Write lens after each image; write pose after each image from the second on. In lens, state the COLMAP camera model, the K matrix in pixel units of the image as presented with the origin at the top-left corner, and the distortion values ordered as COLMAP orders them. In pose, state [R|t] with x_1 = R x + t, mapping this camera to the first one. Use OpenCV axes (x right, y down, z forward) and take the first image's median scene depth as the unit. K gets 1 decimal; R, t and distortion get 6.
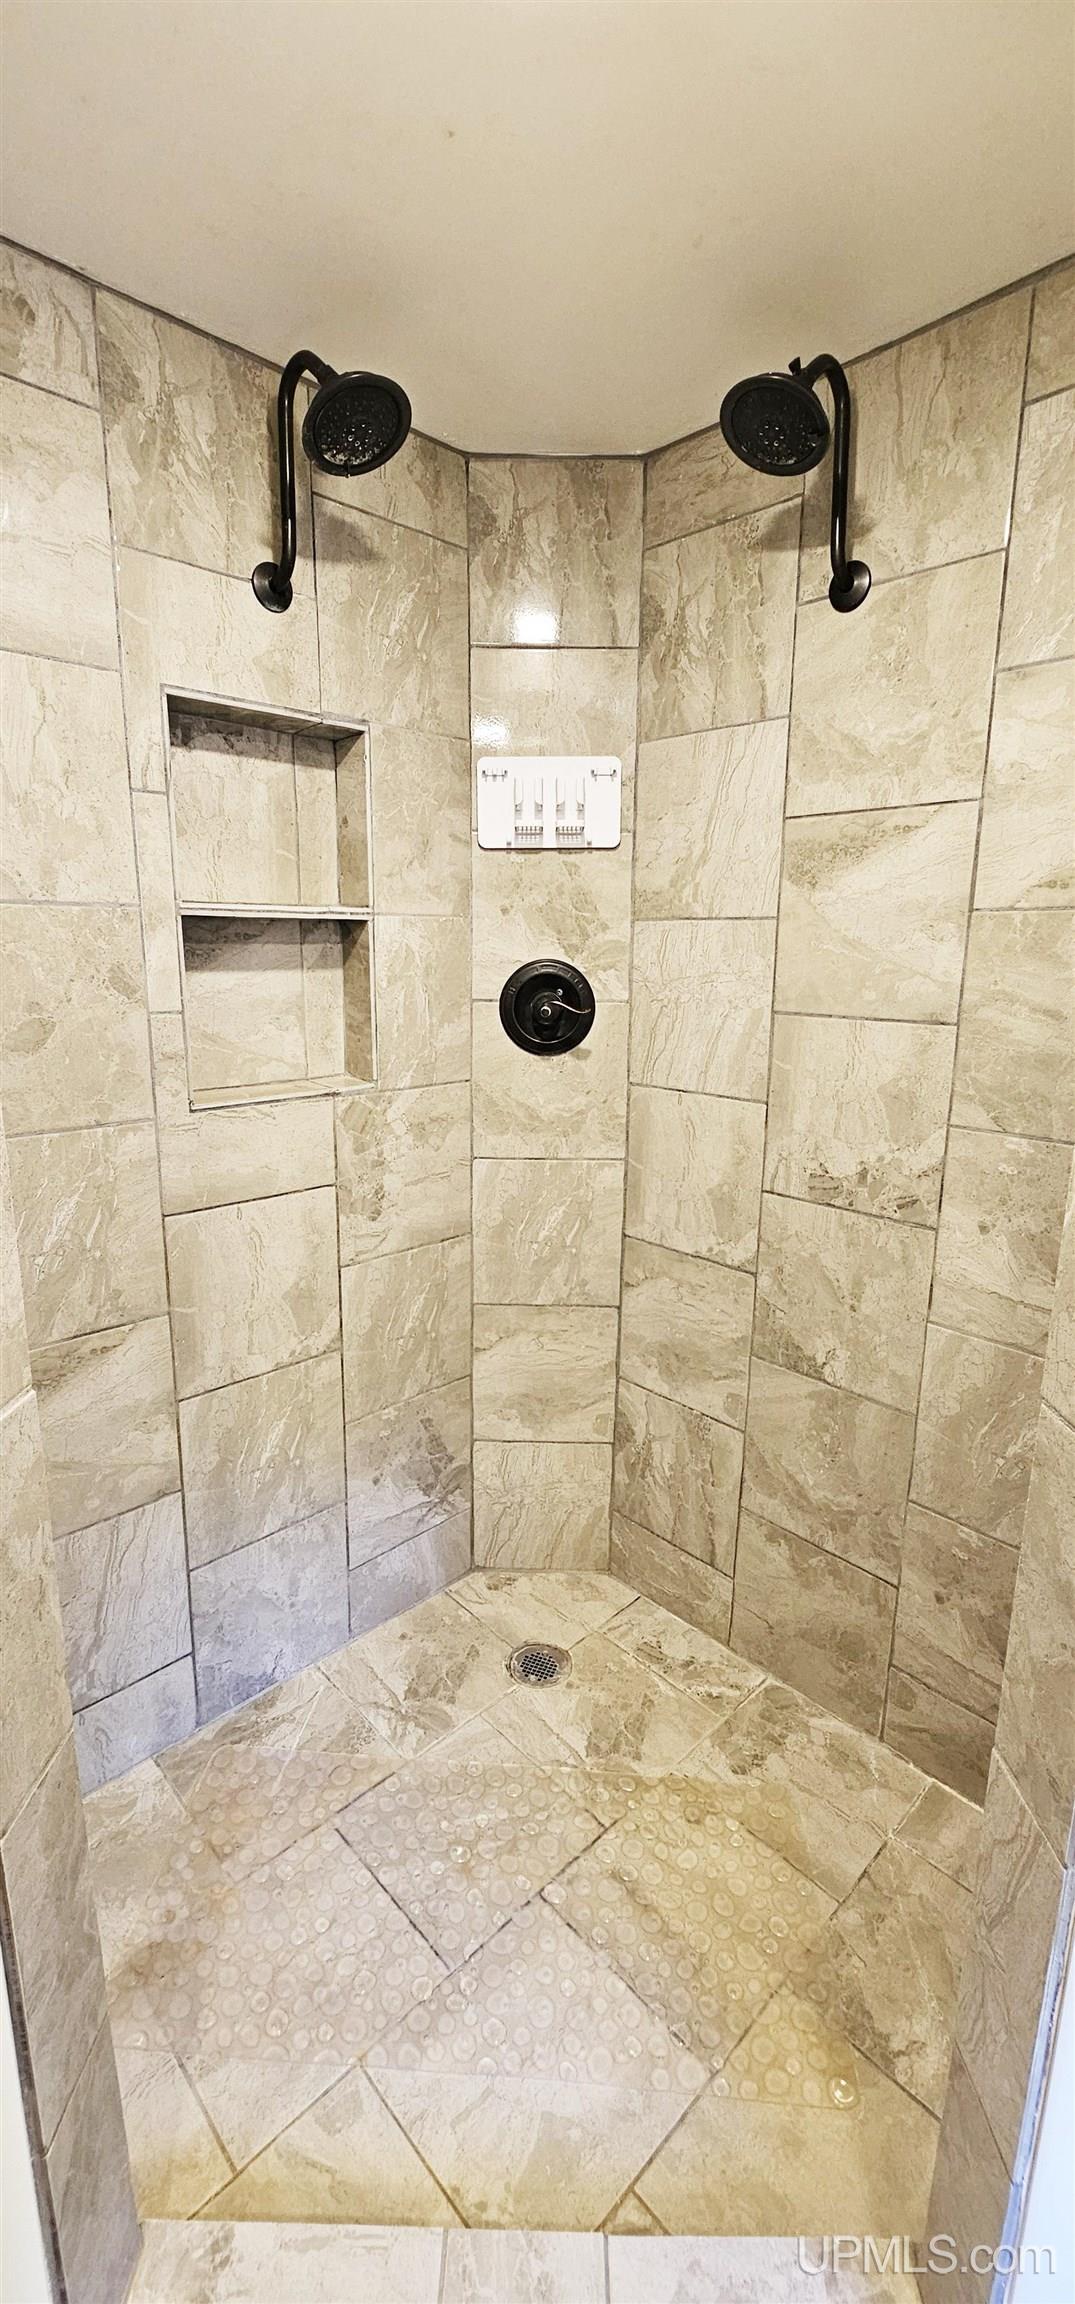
lens RADIAL K [[939.2, 0, 530.7], [0, 939.2, 1145.5], [0, 0, 1]] dist [-0.001413, -0.000456]
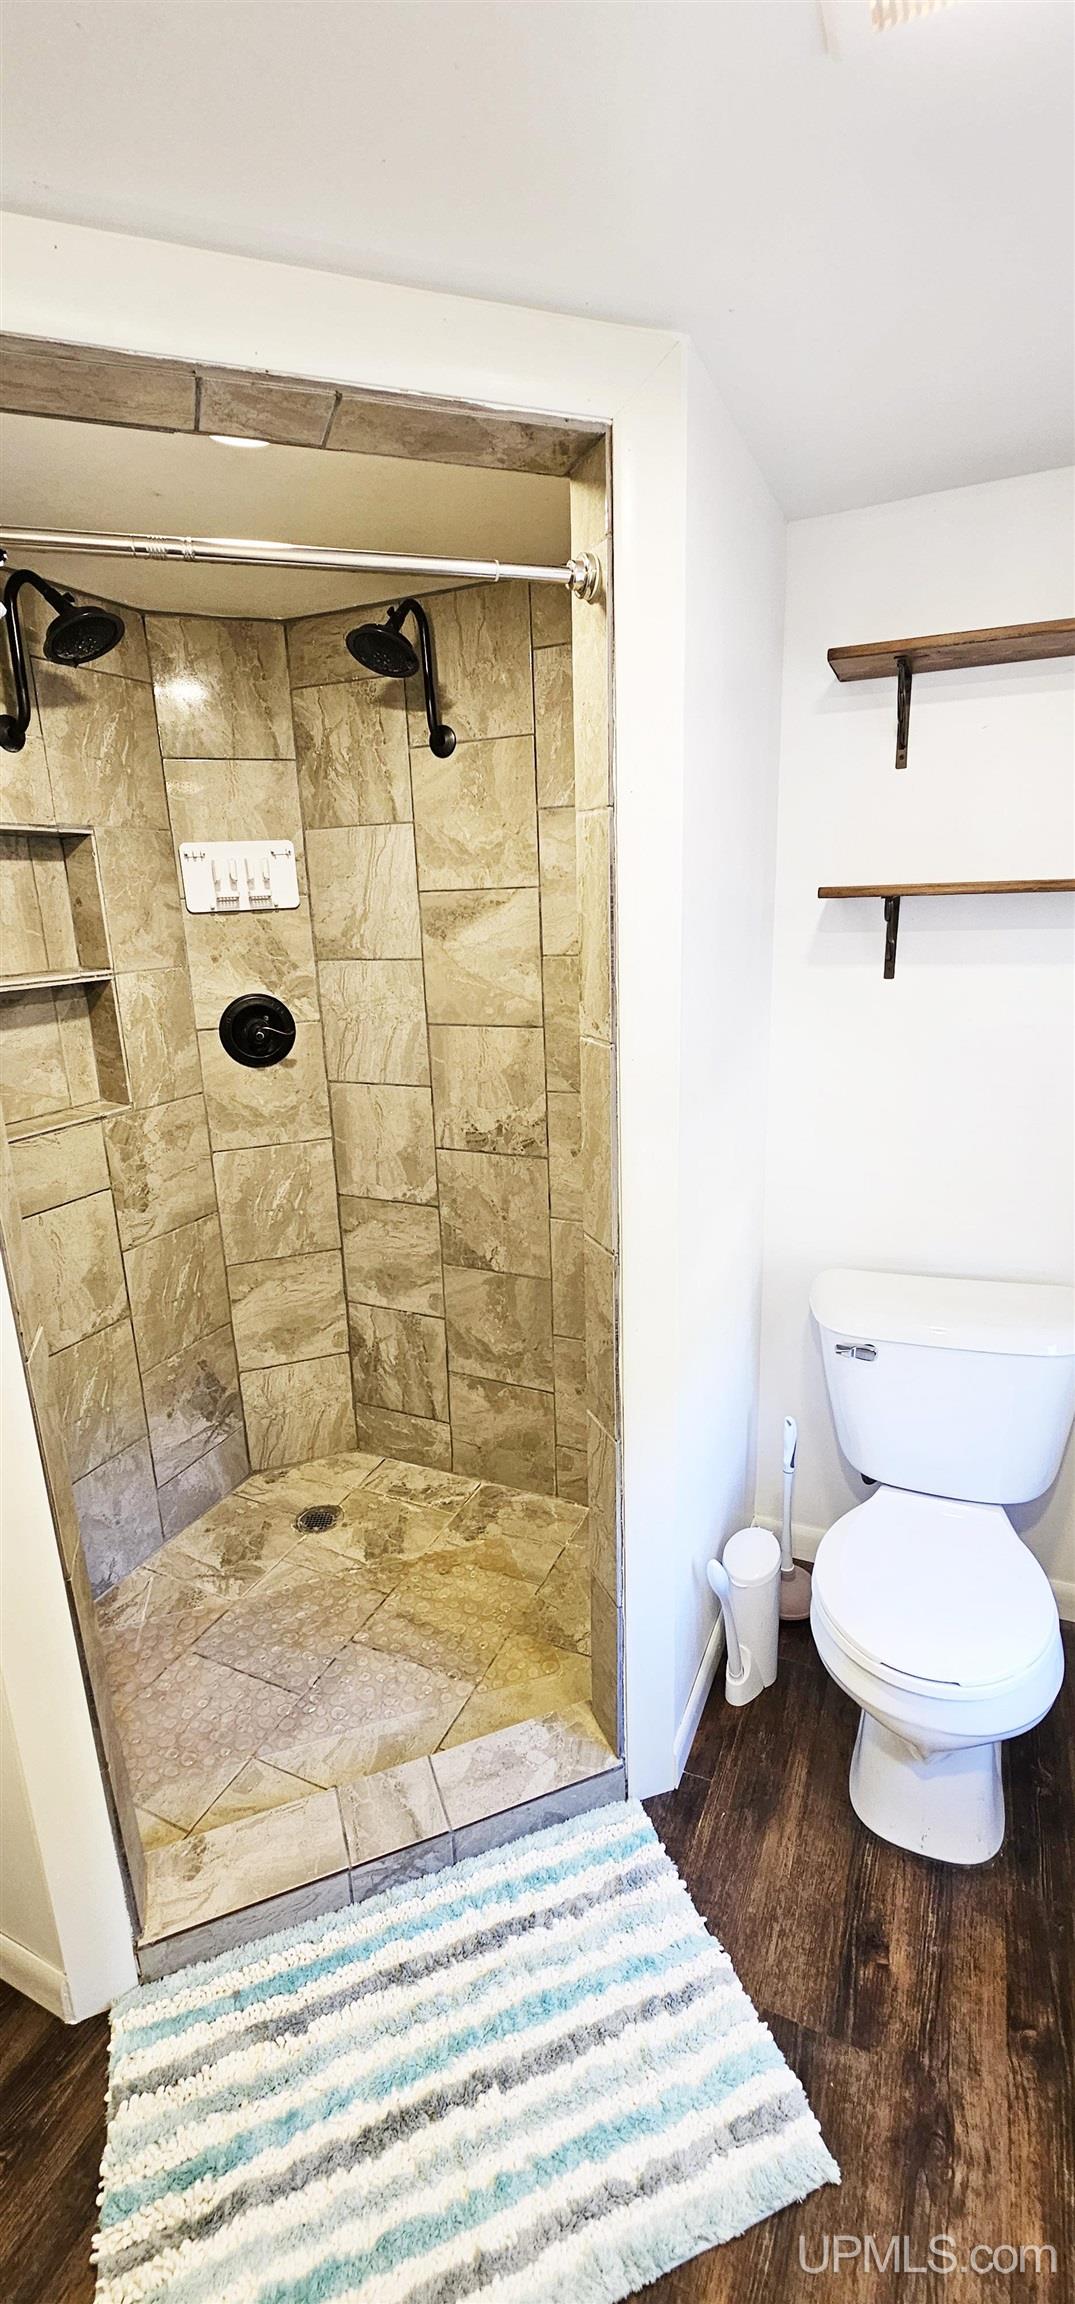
lens RADIAL K [[939.2, 0, 538.3], [0, 939.2, 1146.5], [0, 0, 1]] dist [-0.001413, -0.000456]
pose [[0.927015, -0.133445, 0.350479, -0.111515], [0.118378, 0.990893, 0.064174, -0.027931], [-0.355851, -0.018001, 0.934369, -0.400273]]
